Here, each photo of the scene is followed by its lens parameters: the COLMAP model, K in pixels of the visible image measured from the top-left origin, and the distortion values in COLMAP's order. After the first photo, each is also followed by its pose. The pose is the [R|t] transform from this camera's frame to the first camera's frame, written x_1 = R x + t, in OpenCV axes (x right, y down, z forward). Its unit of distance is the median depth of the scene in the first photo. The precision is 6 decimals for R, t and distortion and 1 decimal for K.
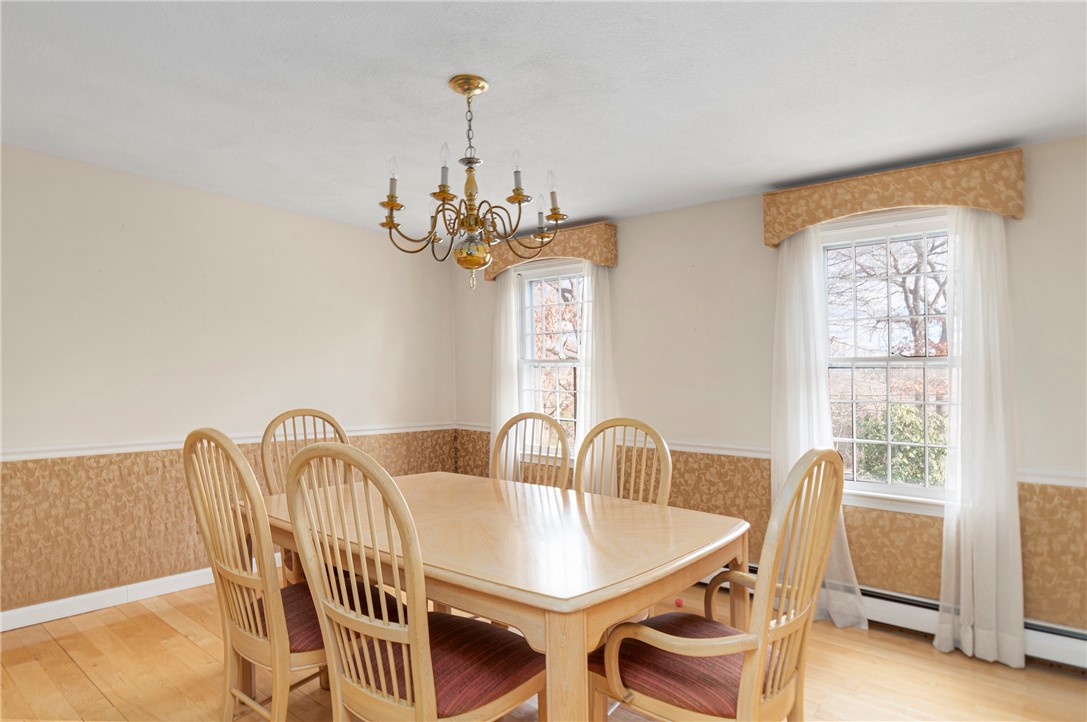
lens RADIAL K [[511.1, 0, 542.9], [0, 511.1, 357.5], [0, 0, 1]] dist [0.001463, -0.006191]
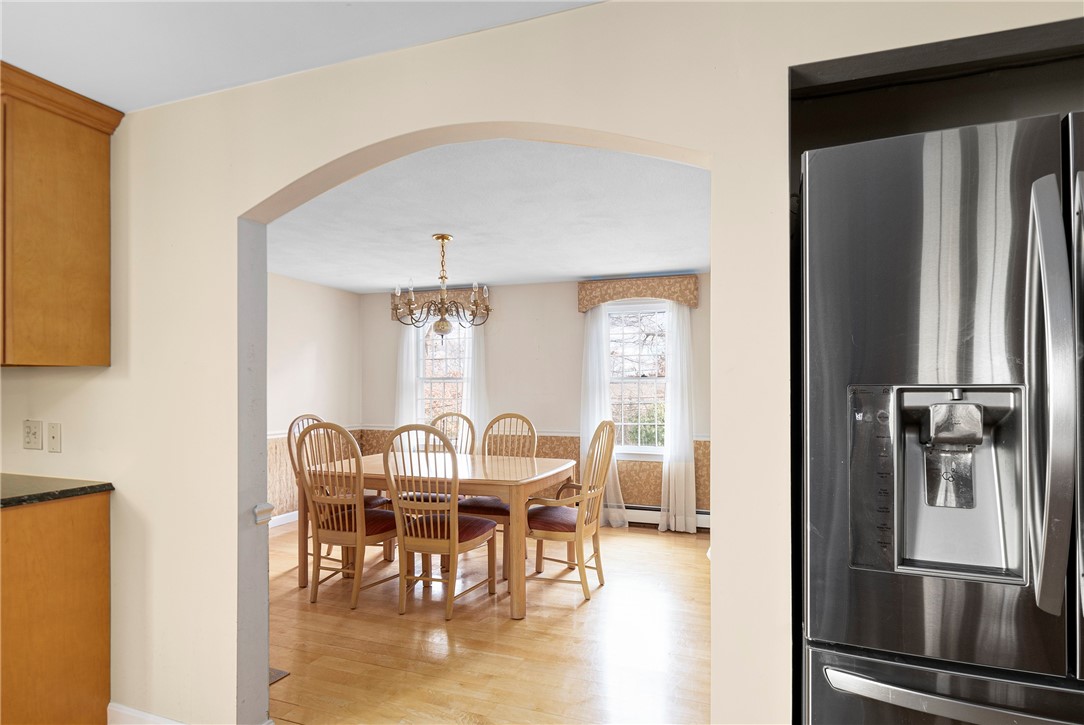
lens RADIAL K [[592.6, 0, 534.3], [0, 592.6, 385.0], [0, 0, 1]] dist [-0.000983, -0.000253]
pose [[0.928097, -0.011833, 0.372150, -0.473139], [-0.004964, 0.999013, 0.044146, -0.065625], [-0.372305, -0.042819, 0.927122, -0.847702]]
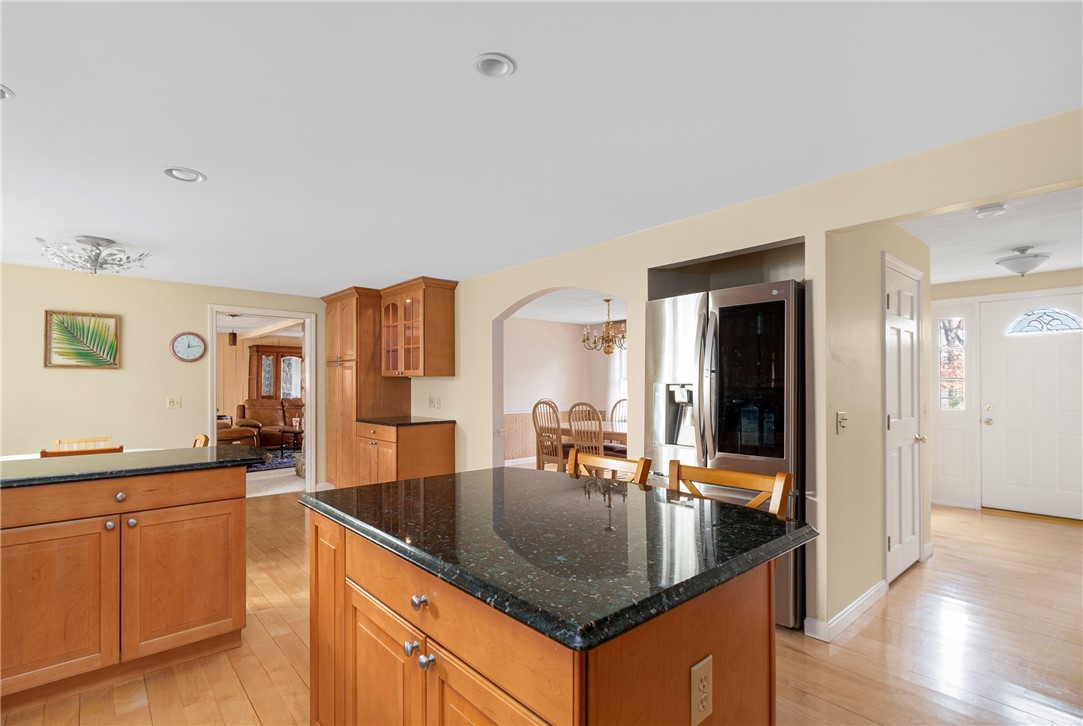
lens RADIAL K [[508.2, 0, 529.9], [0, 508.2, 387.1], [0, 0, 1]] dist [0.001779, 0.000262]
pose [[0.993381, -0.014582, -0.113937, -0.208697], [0.020247, 0.998607, 0.048728, -0.100085], [0.113068, -0.050712, 0.992292, -1.751247]]
